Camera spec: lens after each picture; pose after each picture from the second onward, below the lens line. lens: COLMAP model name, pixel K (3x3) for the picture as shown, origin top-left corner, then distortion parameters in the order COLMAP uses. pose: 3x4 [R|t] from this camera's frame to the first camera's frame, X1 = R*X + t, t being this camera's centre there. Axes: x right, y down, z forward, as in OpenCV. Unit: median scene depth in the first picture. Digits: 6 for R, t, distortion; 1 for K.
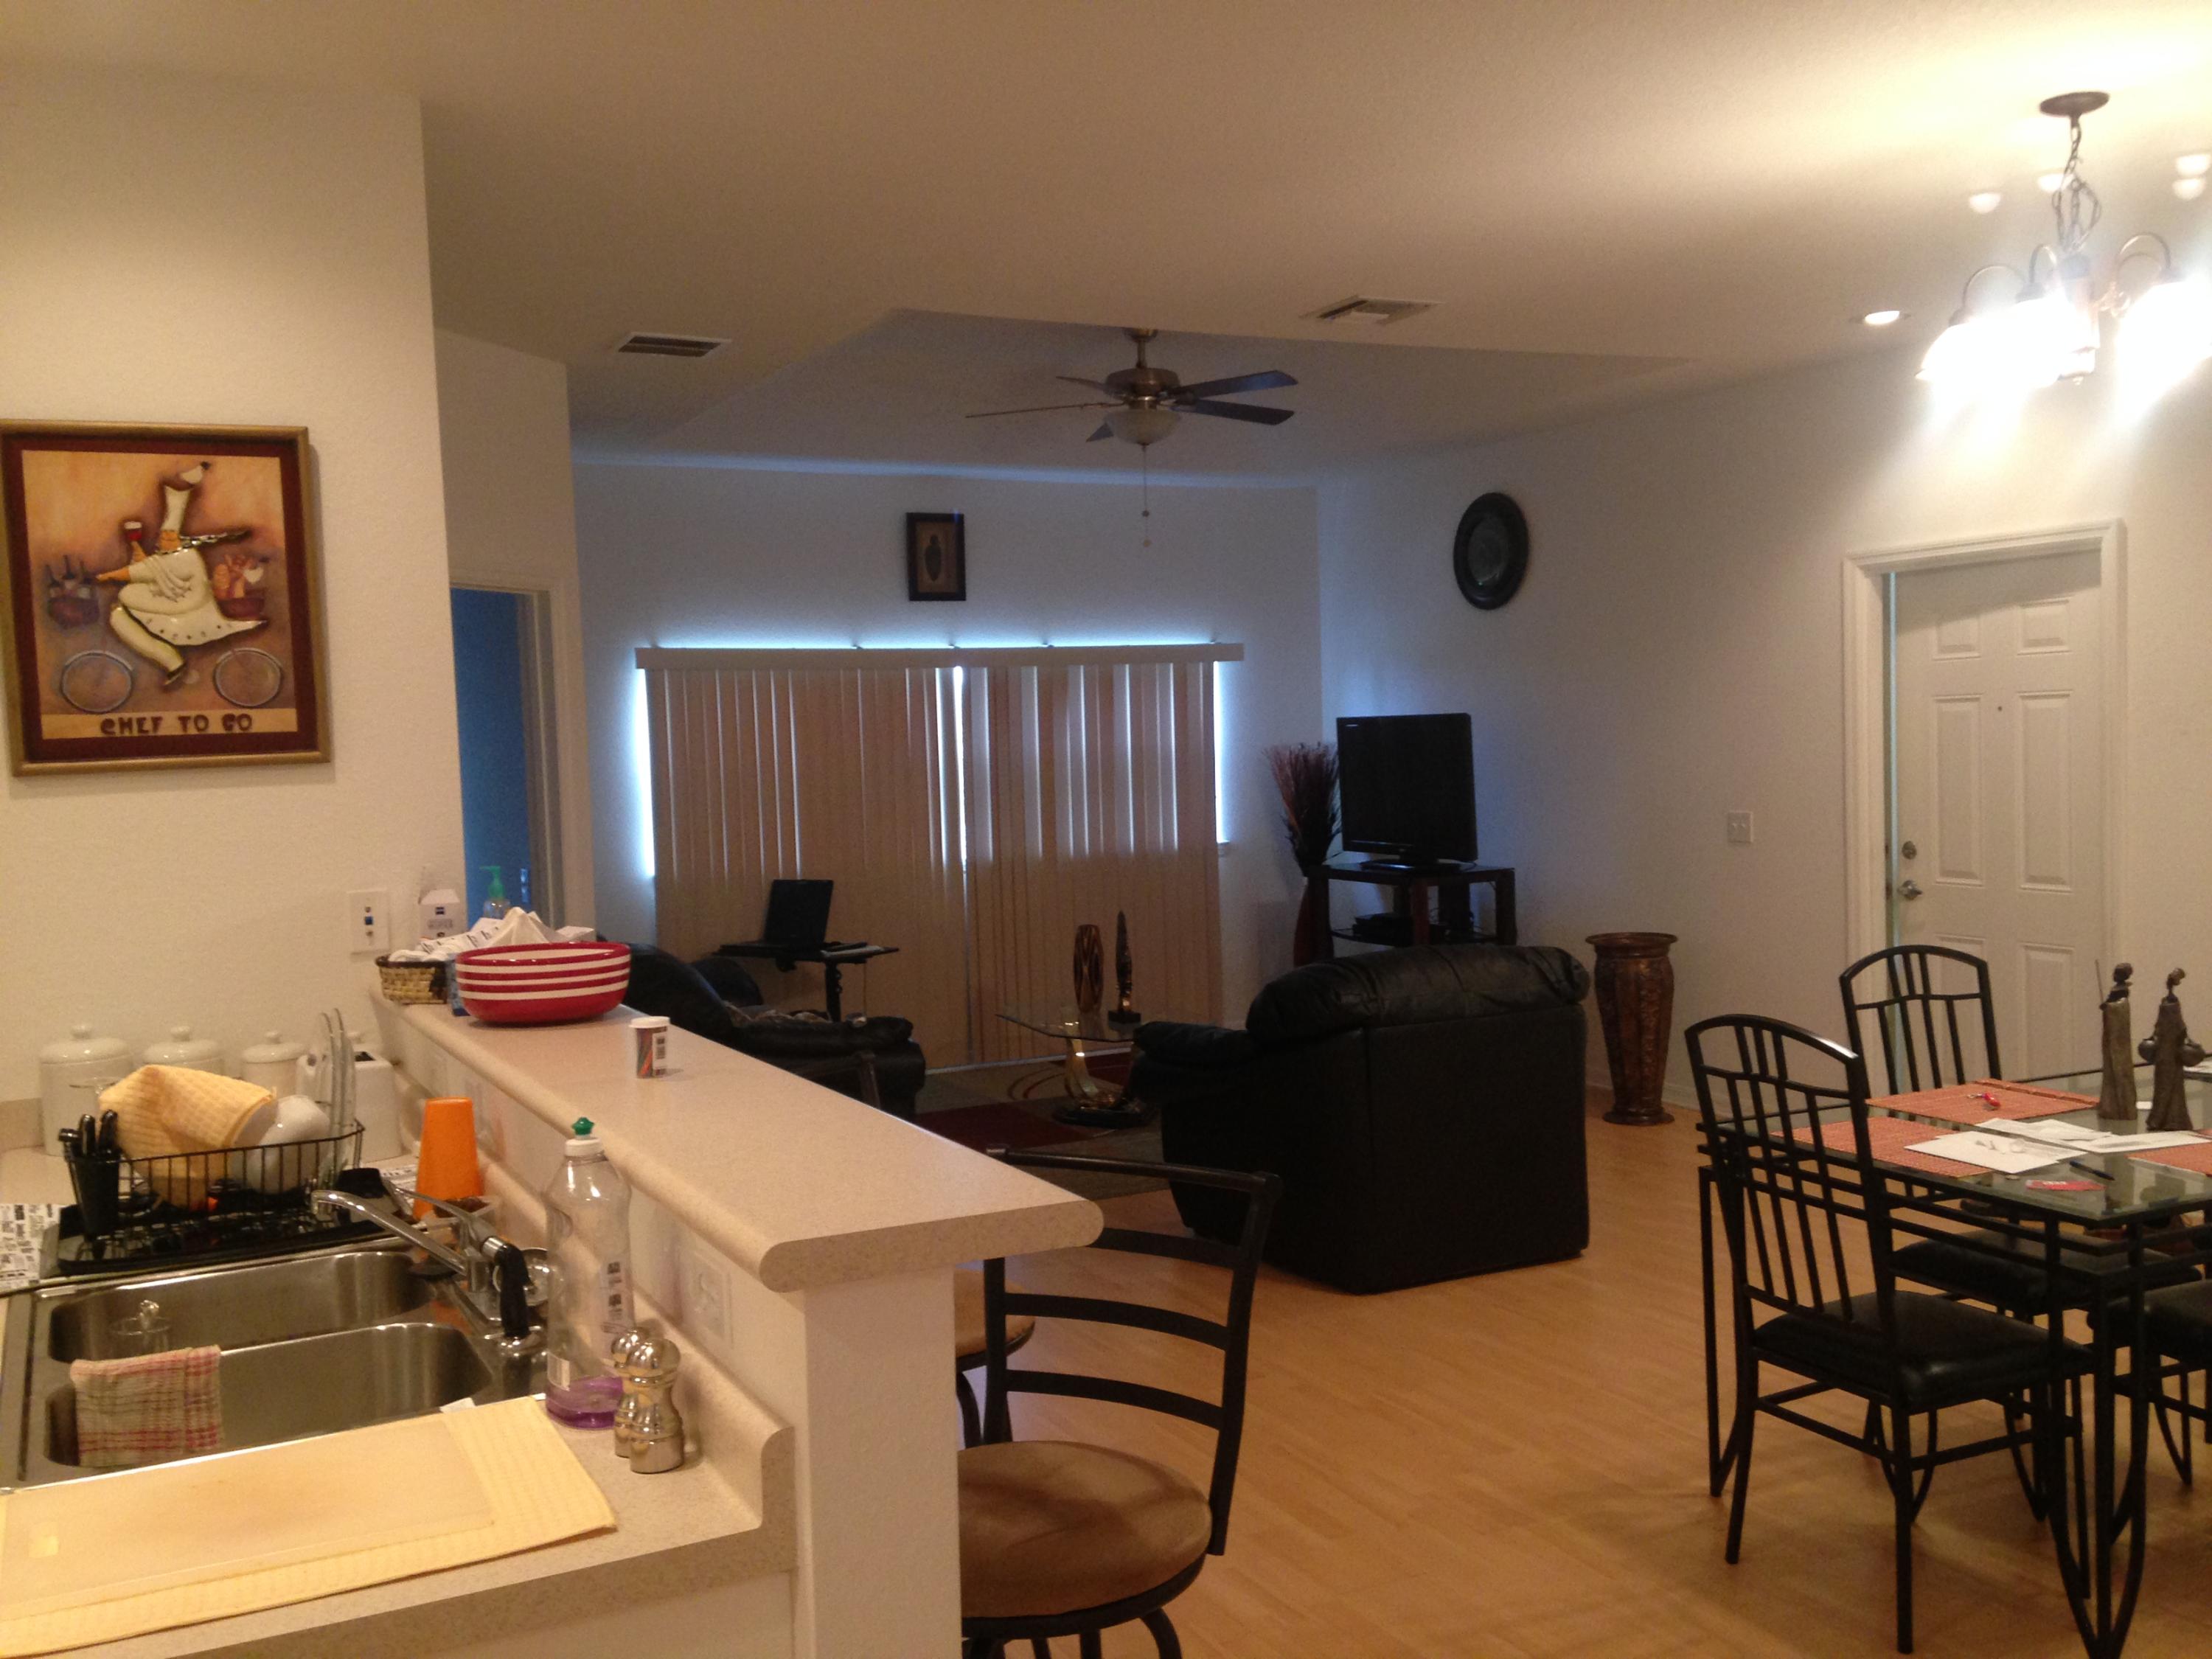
lens RADIAL K [[2072.7, 0, 1098.5], [0, 2072.7, 843.7], [0, 0, 1]] dist [0.140172, -0.001073]
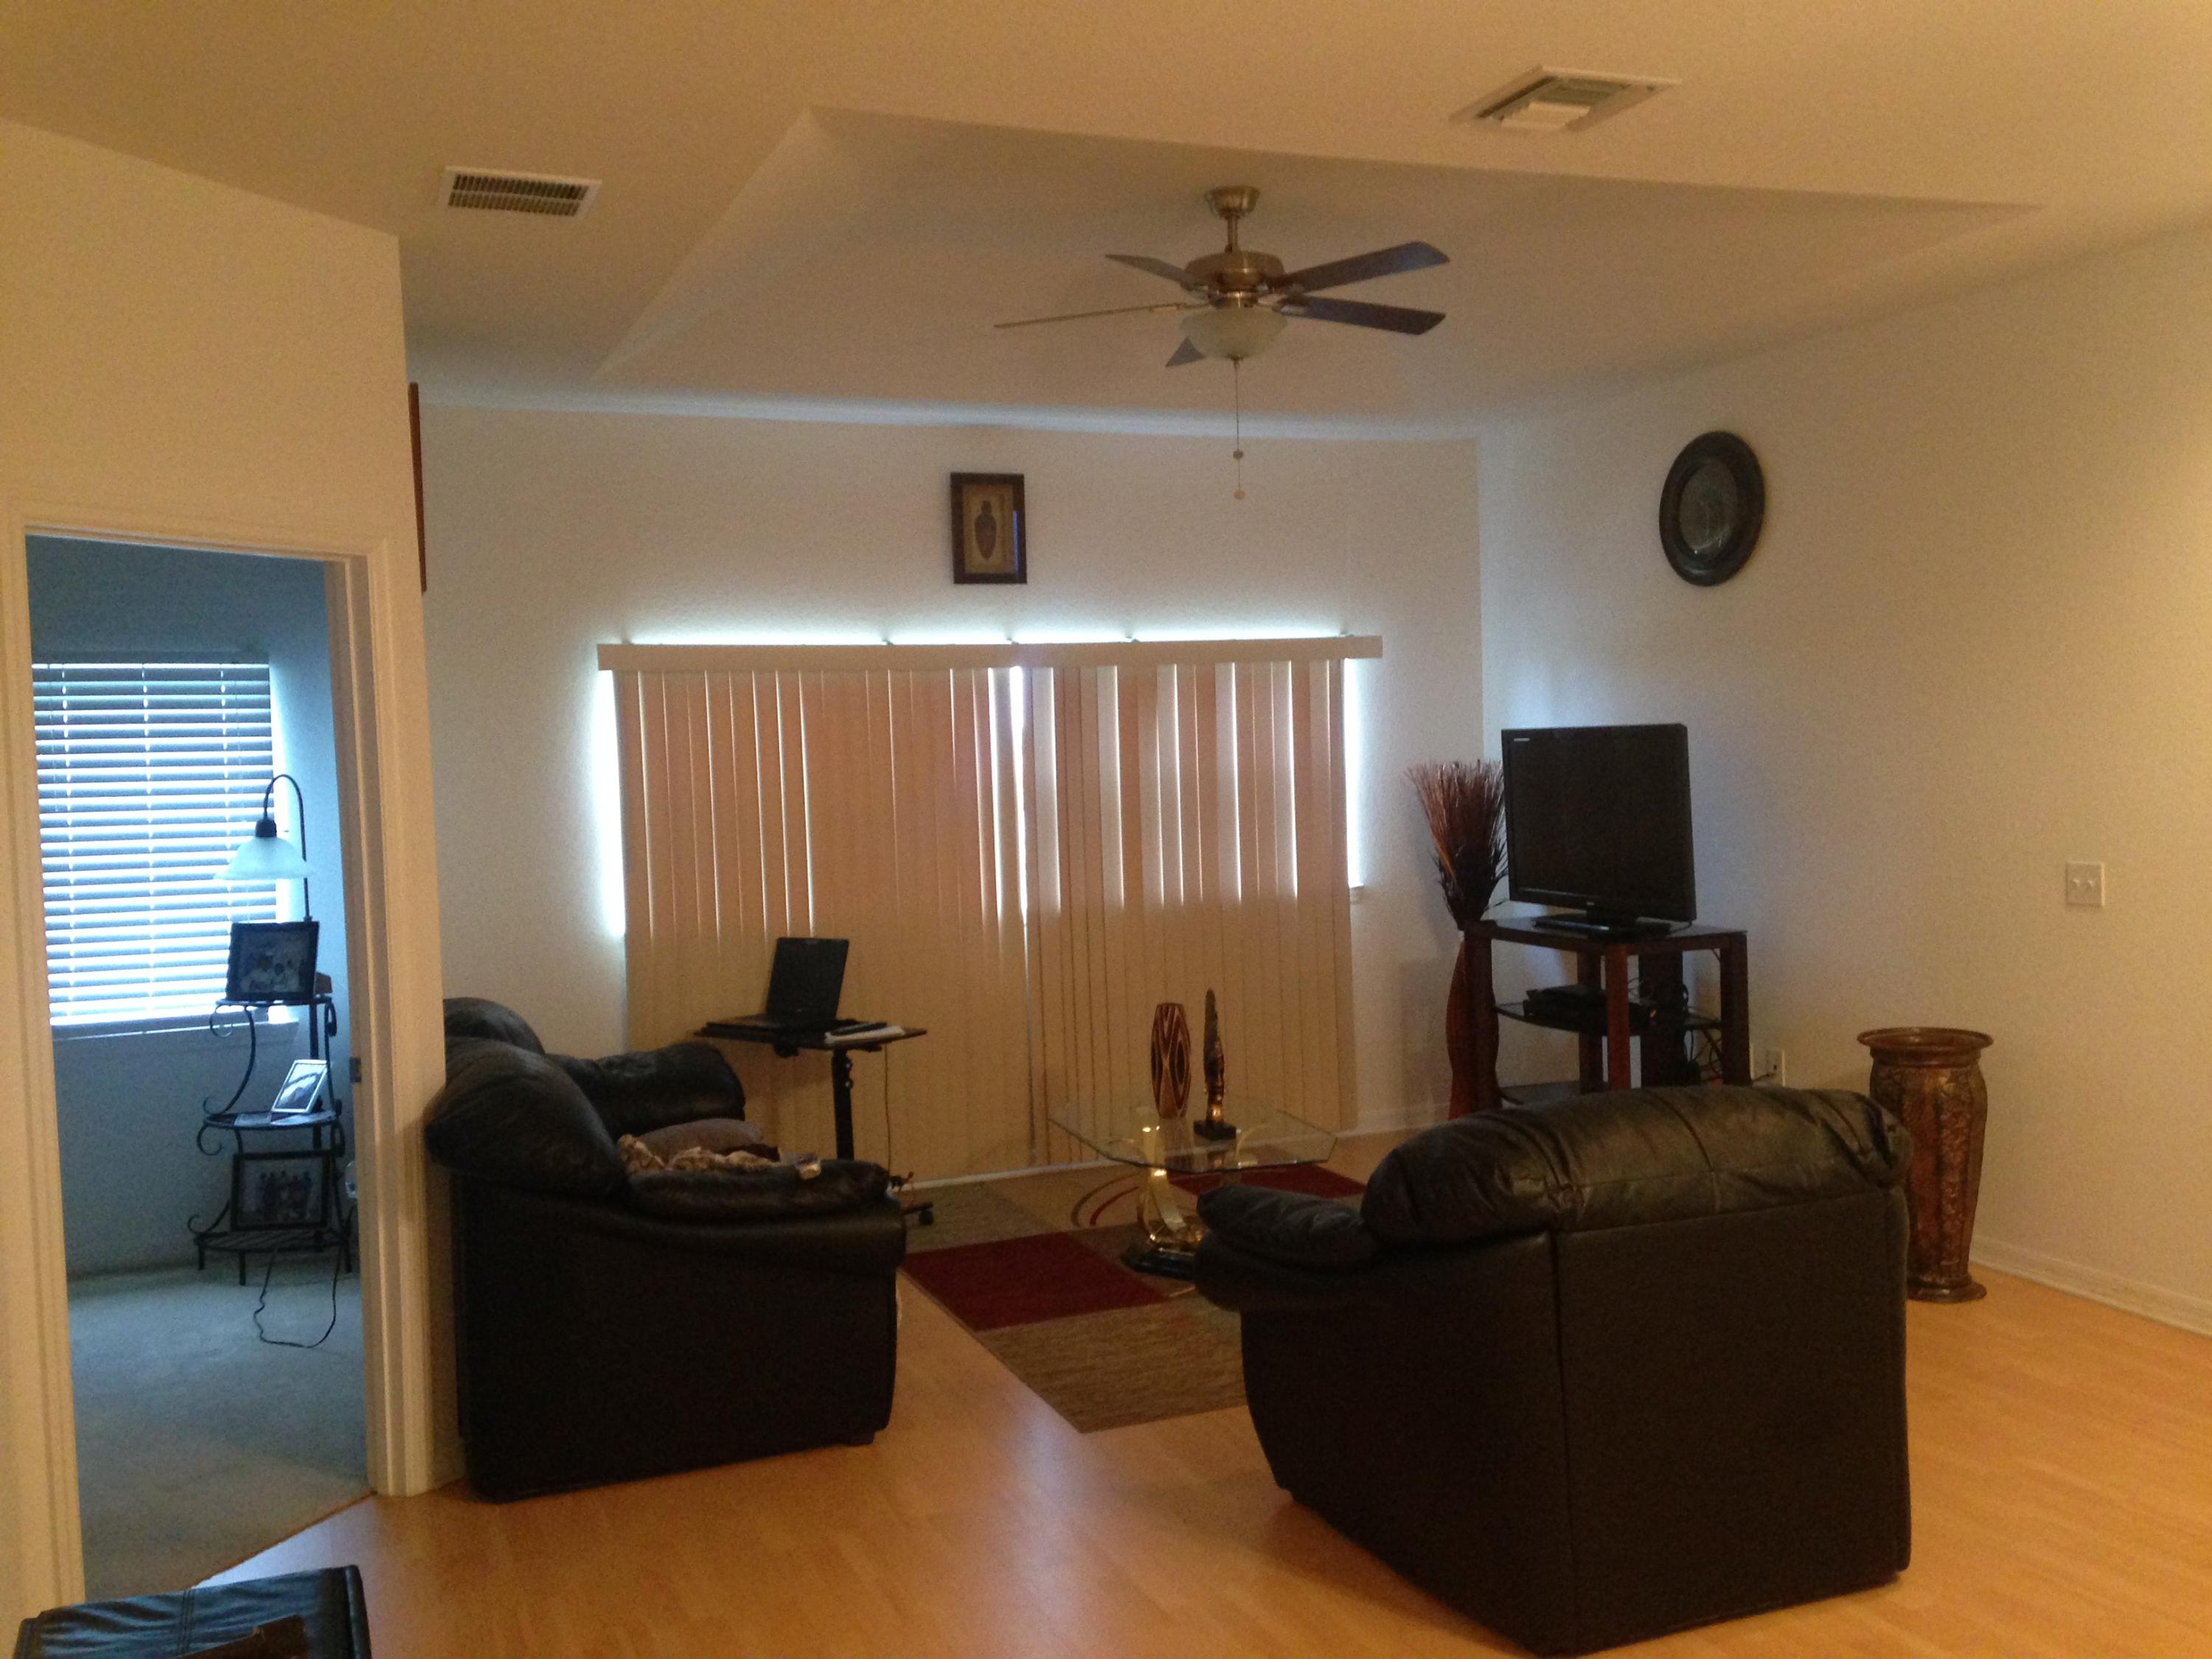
lens RADIAL K [[1995.7, 0, 1107.4], [0, 1995.7, 824.3], [0, 0, 1]] dist [0.212977, -0.343389]
pose [[0.996901, 0.001177, -0.078657, 0.028675], [-0.001958, 0.999949, -0.009860, -0.018546], [0.078642, 0.009983, 0.996853, 0.254944]]
